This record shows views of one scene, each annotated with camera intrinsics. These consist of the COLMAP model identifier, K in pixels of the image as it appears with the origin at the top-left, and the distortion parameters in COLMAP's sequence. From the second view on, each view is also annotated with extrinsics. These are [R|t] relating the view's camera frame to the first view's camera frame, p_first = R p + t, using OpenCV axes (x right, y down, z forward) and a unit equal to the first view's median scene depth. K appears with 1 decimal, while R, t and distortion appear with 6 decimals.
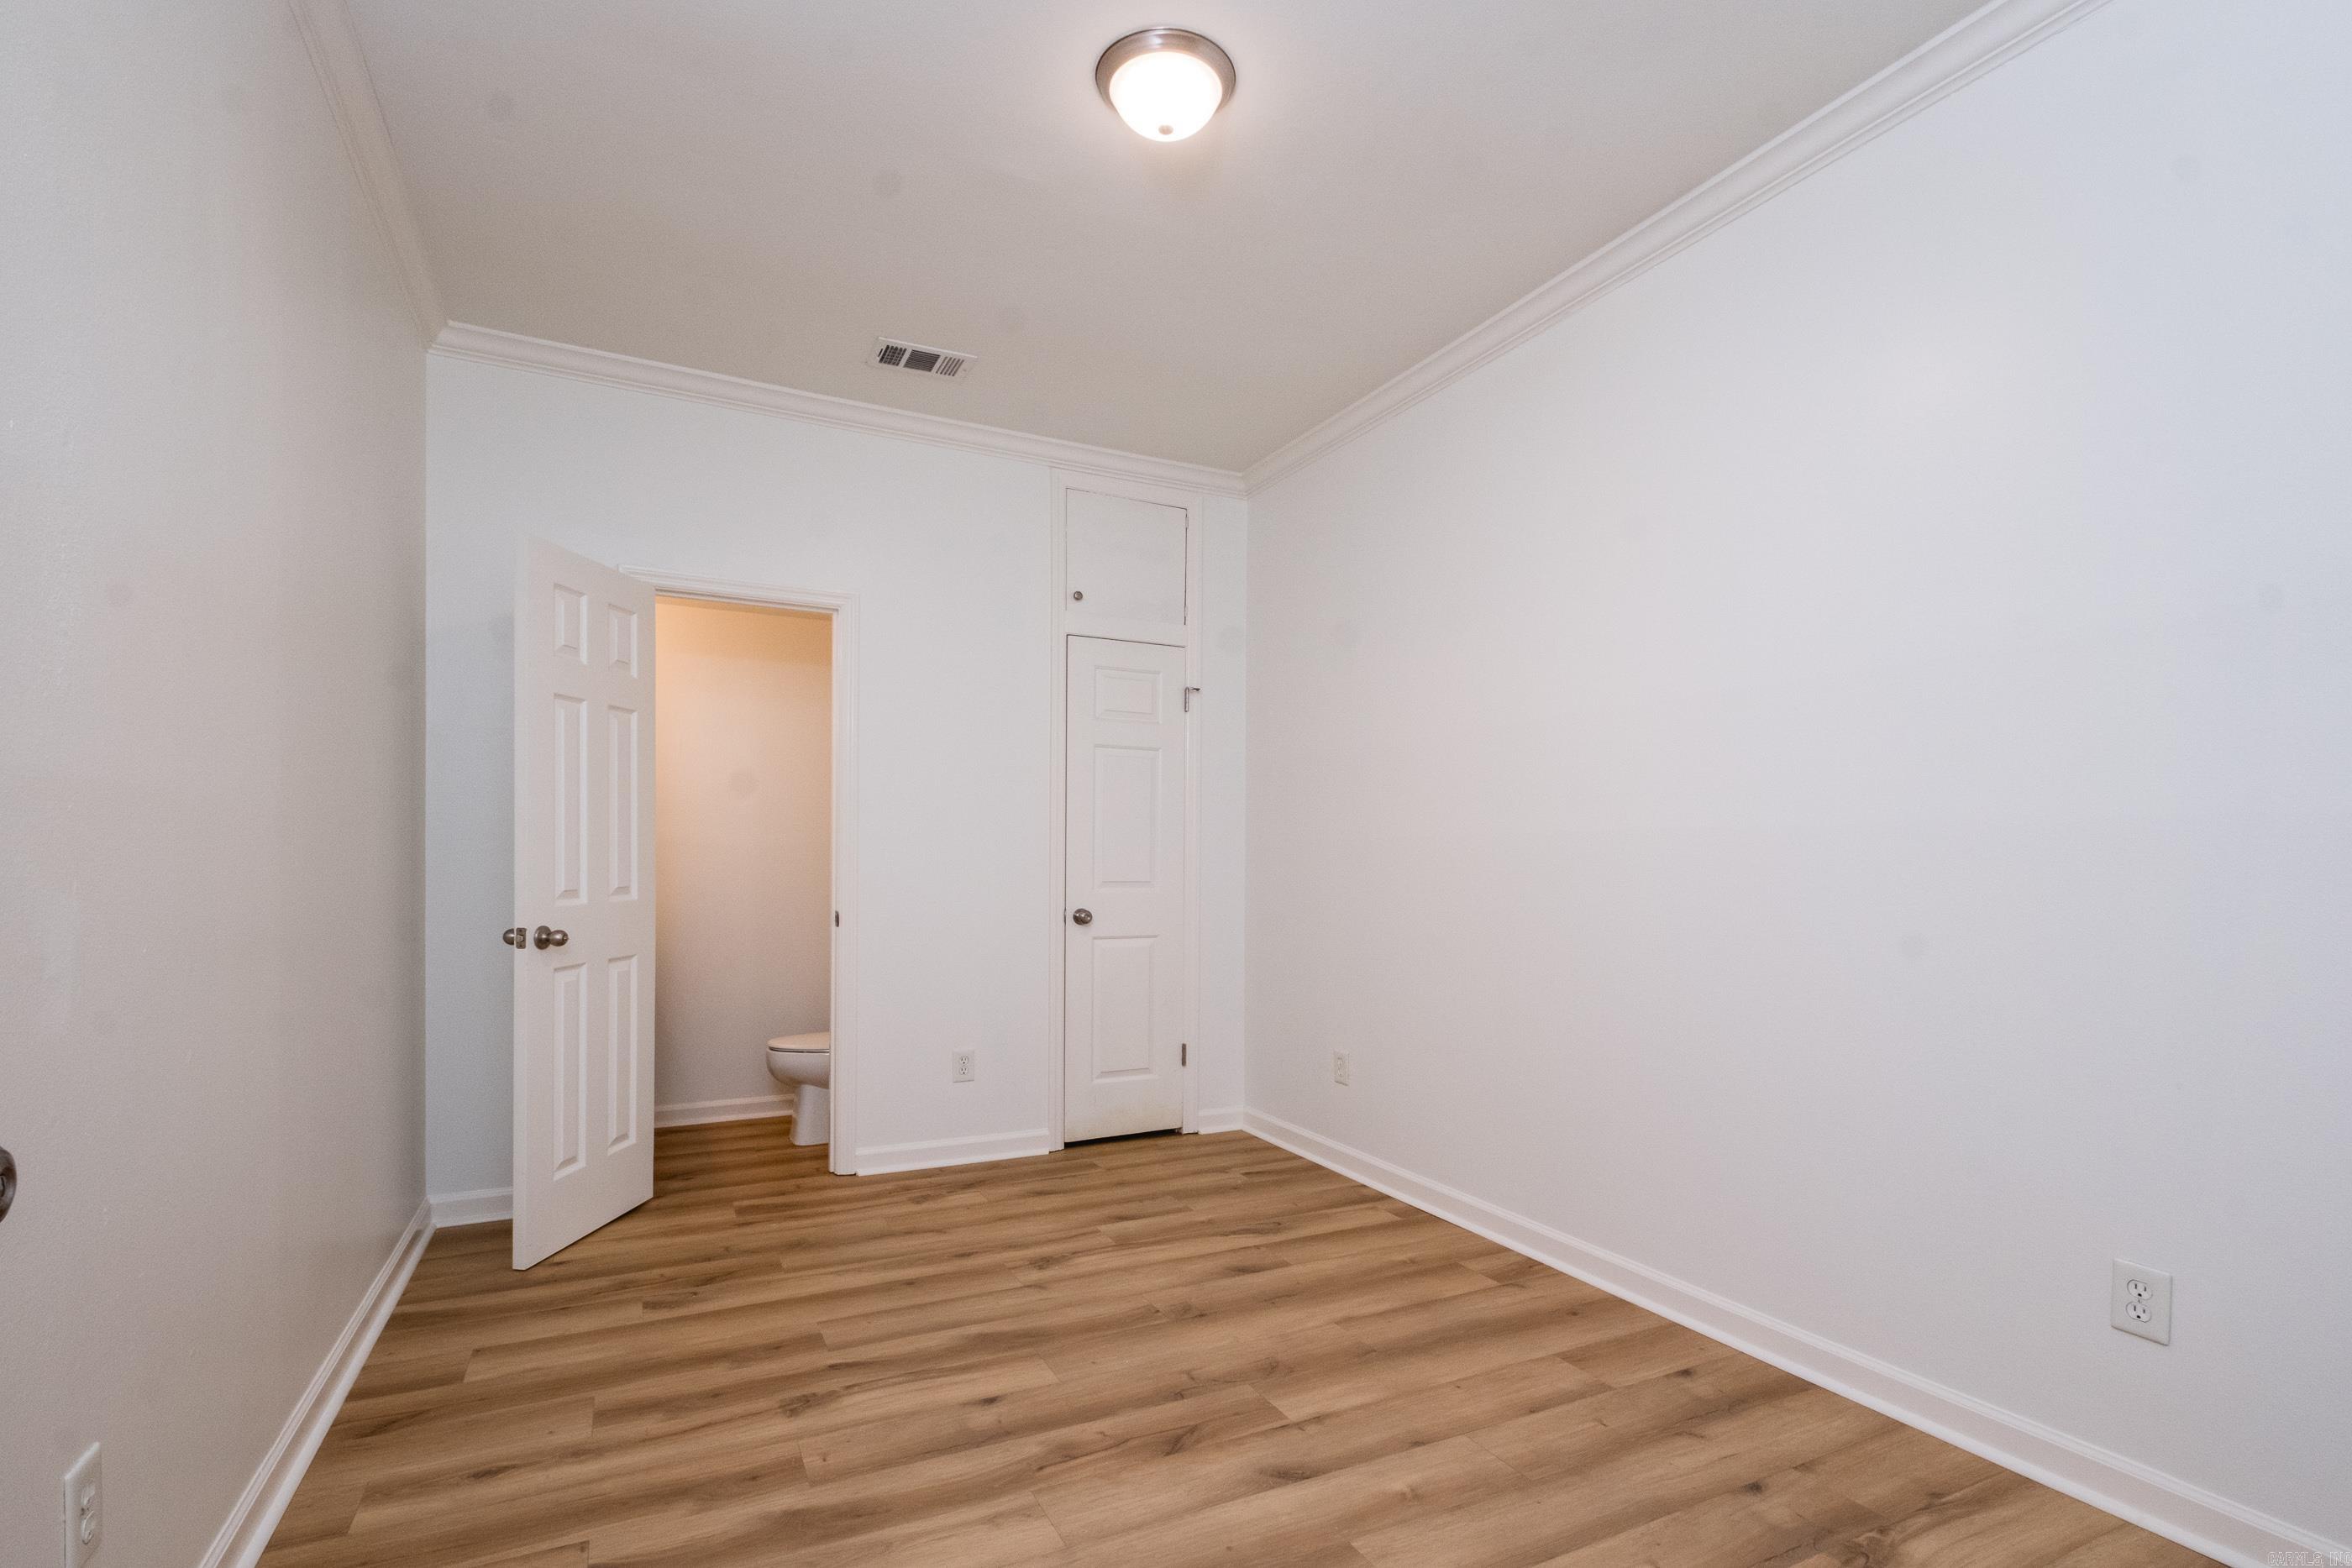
lens RADIAL K [[1019.1, 0, 1175.6], [0, 1019.1, 878.0], [0, 0, 1]] dist [0.006034, -0.004789]
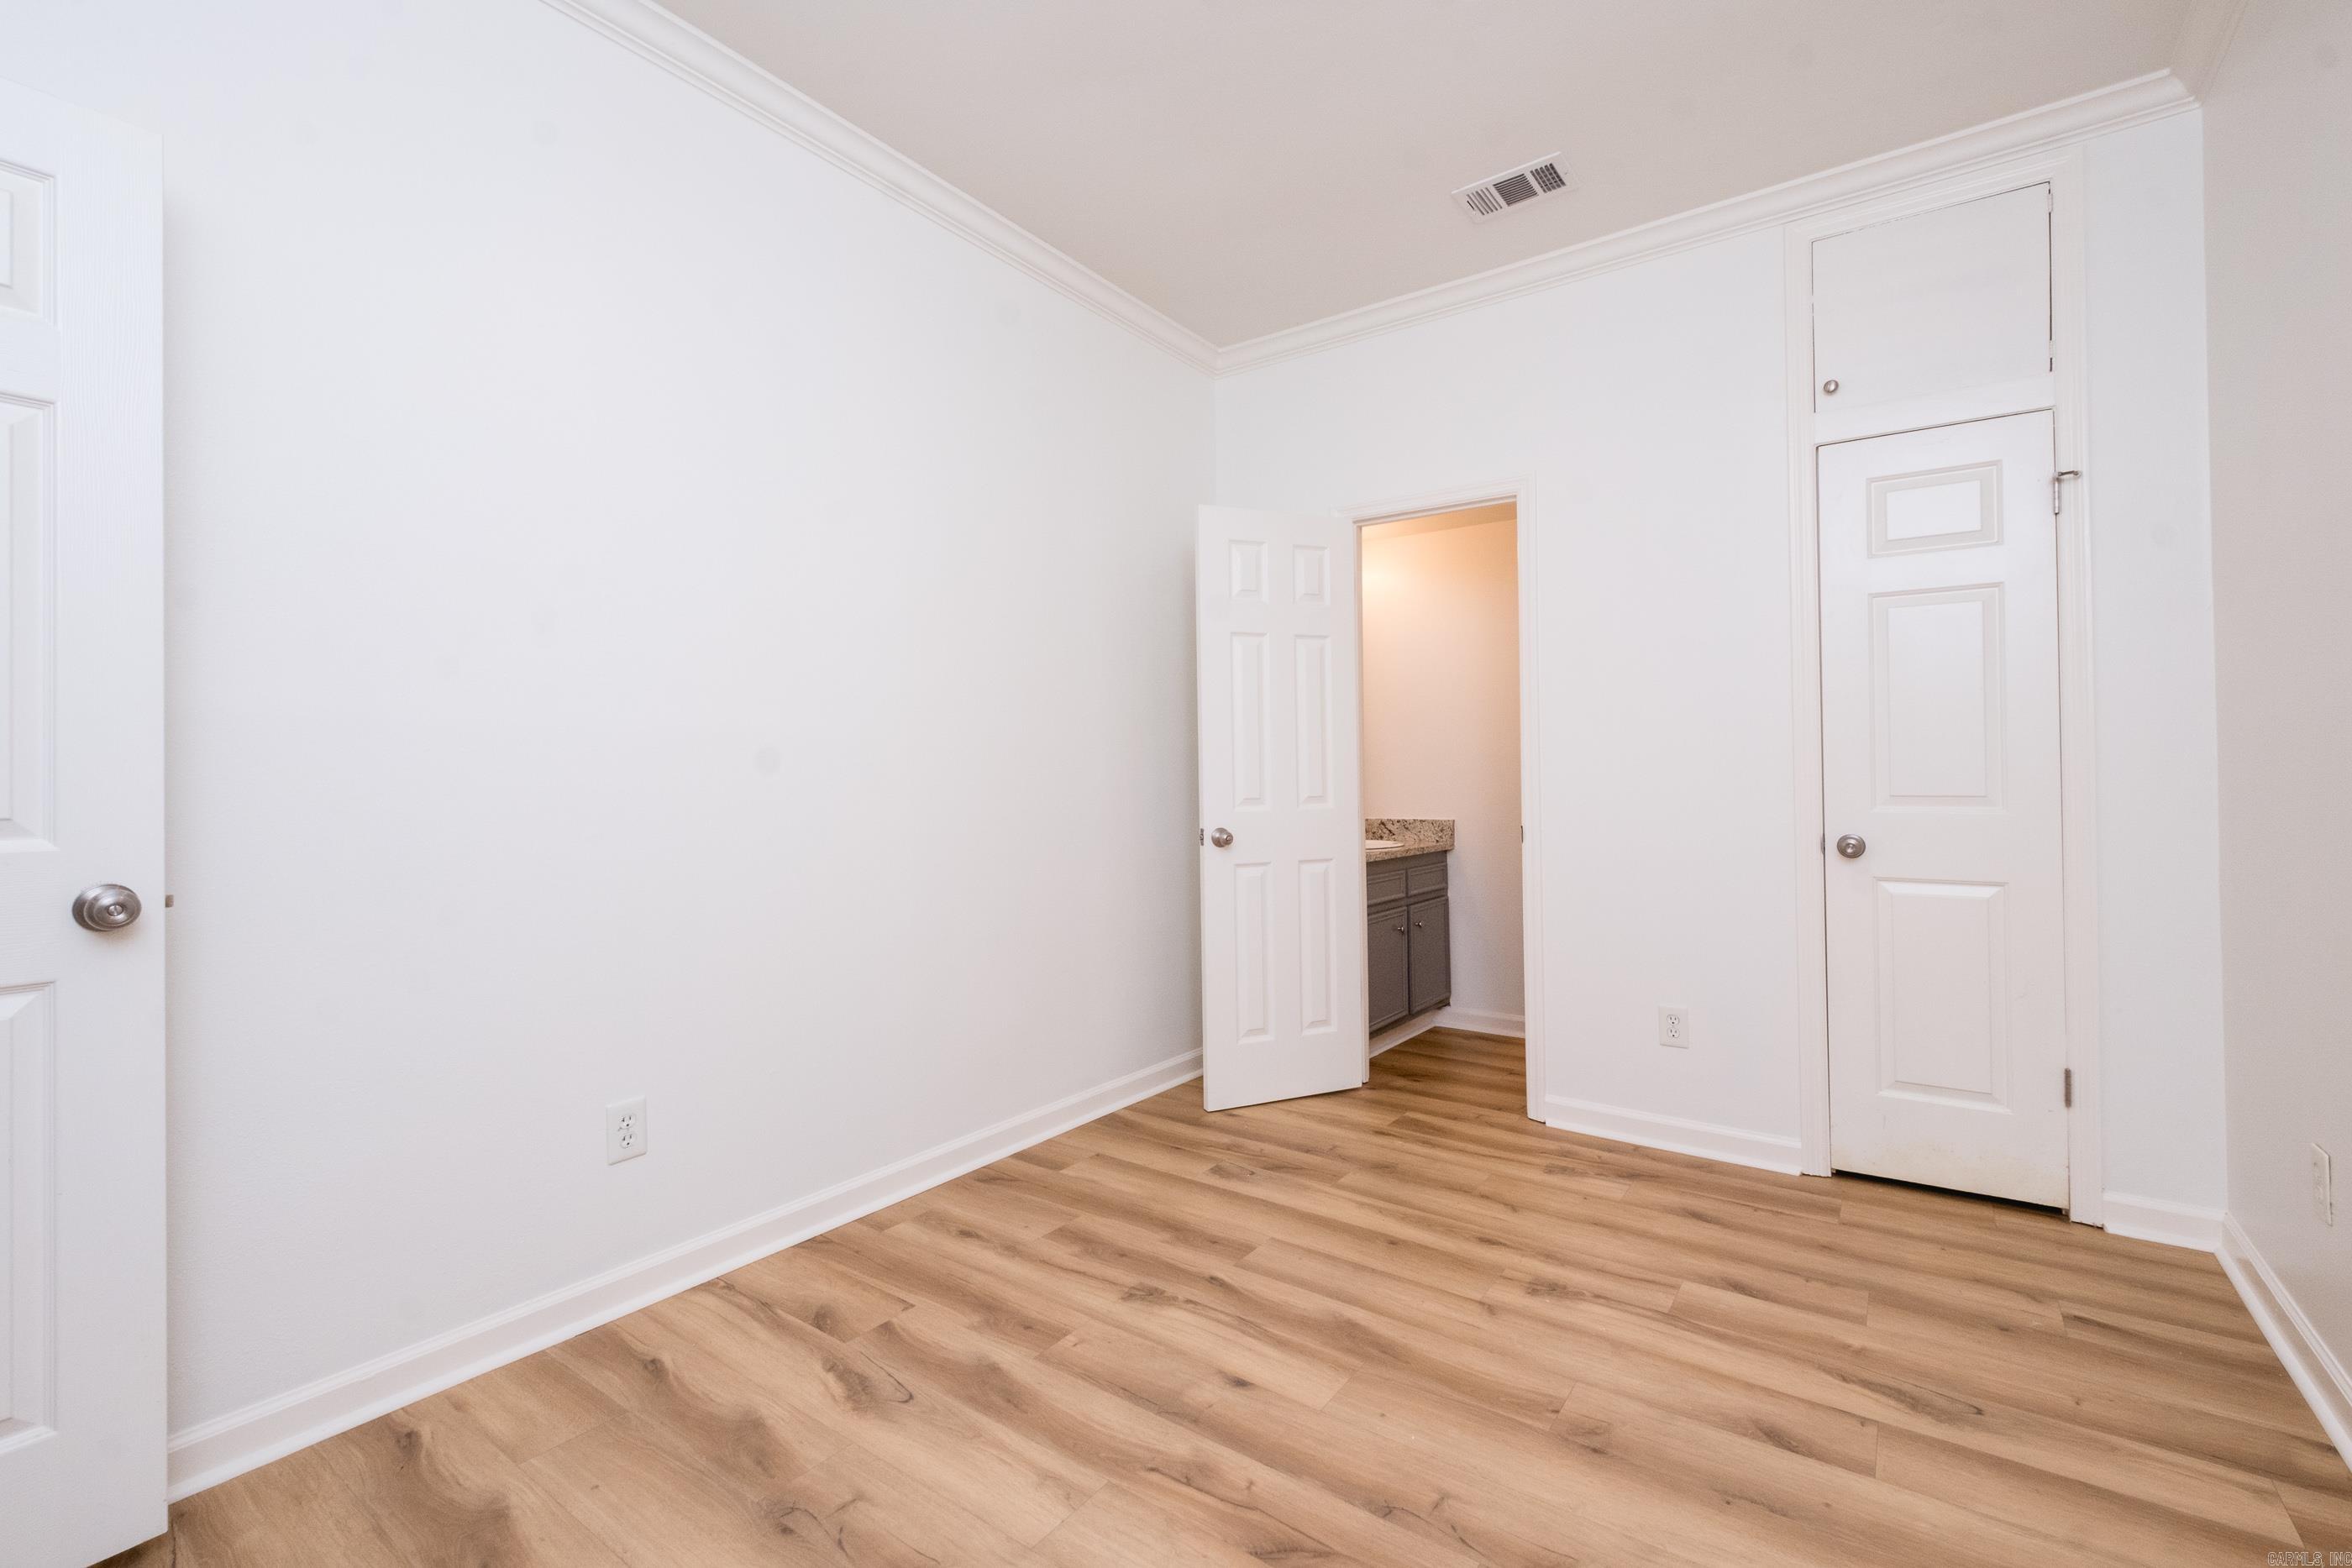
lens RADIAL K [[1019.1, 0, 1178.4], [0, 1019.1, 774.6], [0, 0, 1]] dist [0.006034, -0.004789]
pose [[0.496337, -0.010328, -0.868069, 0.381277], [-0.005577, 0.999871, -0.015085, 0.003394], [0.868112, 0.012328, 0.496215, 0.353194]]
